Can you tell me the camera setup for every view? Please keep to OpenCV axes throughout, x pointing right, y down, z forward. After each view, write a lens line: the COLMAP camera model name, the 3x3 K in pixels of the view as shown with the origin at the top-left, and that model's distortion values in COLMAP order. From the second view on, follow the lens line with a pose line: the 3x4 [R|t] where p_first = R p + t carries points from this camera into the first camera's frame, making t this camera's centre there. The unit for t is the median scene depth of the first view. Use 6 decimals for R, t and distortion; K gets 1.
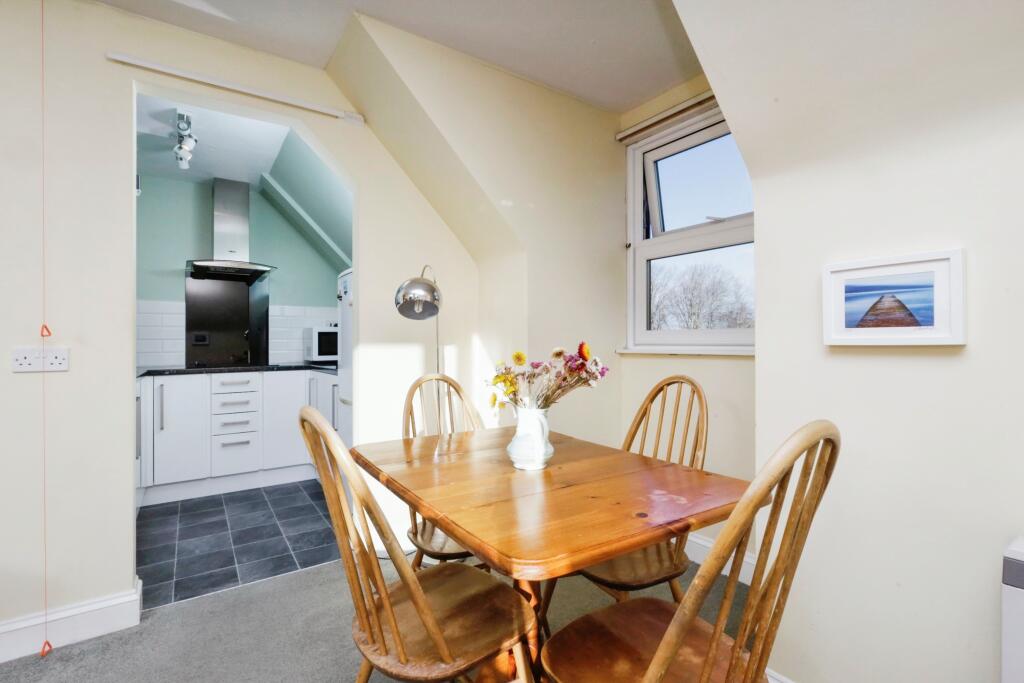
lens RADIAL K [[460.0, 0, 514.2], [0, 460.0, 338.0], [0, 0, 1]] dist [0.002281, 0.000569]
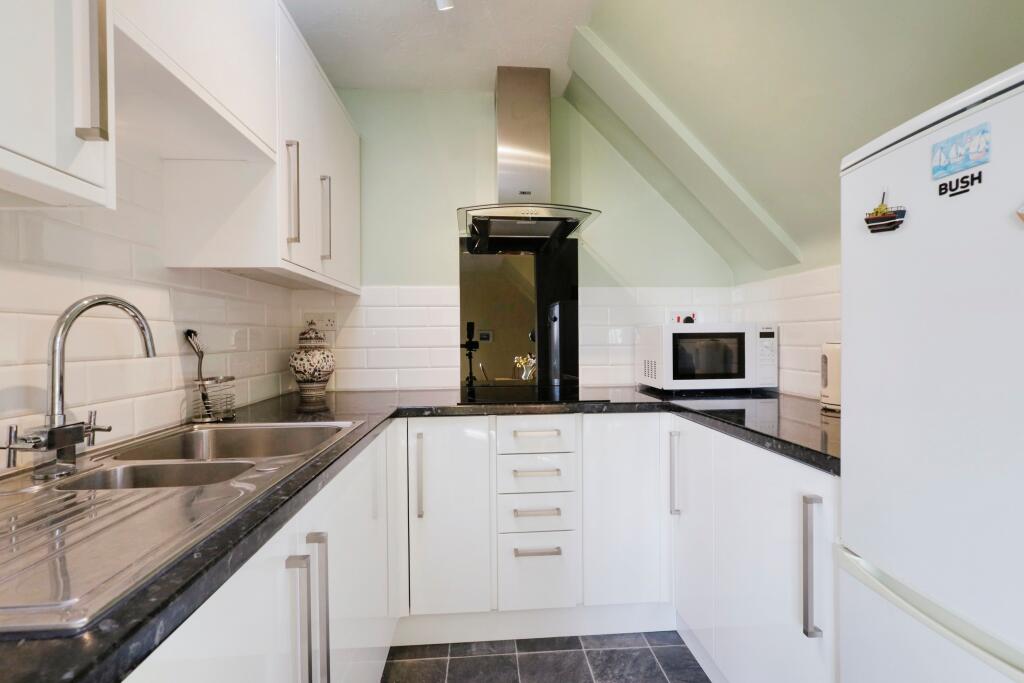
lens RADIAL K [[480.7, 0, 513.8], [0, 480.7, 341.3], [0, 0, 1]] dist [0.000326, 0.000602]
pose [[0.872303, -0.000828, -0.488964, -0.373713], [0.004770, 0.999965, 0.006816, -0.009634], [0.488942, -0.008278, 0.872277, 0.535109]]
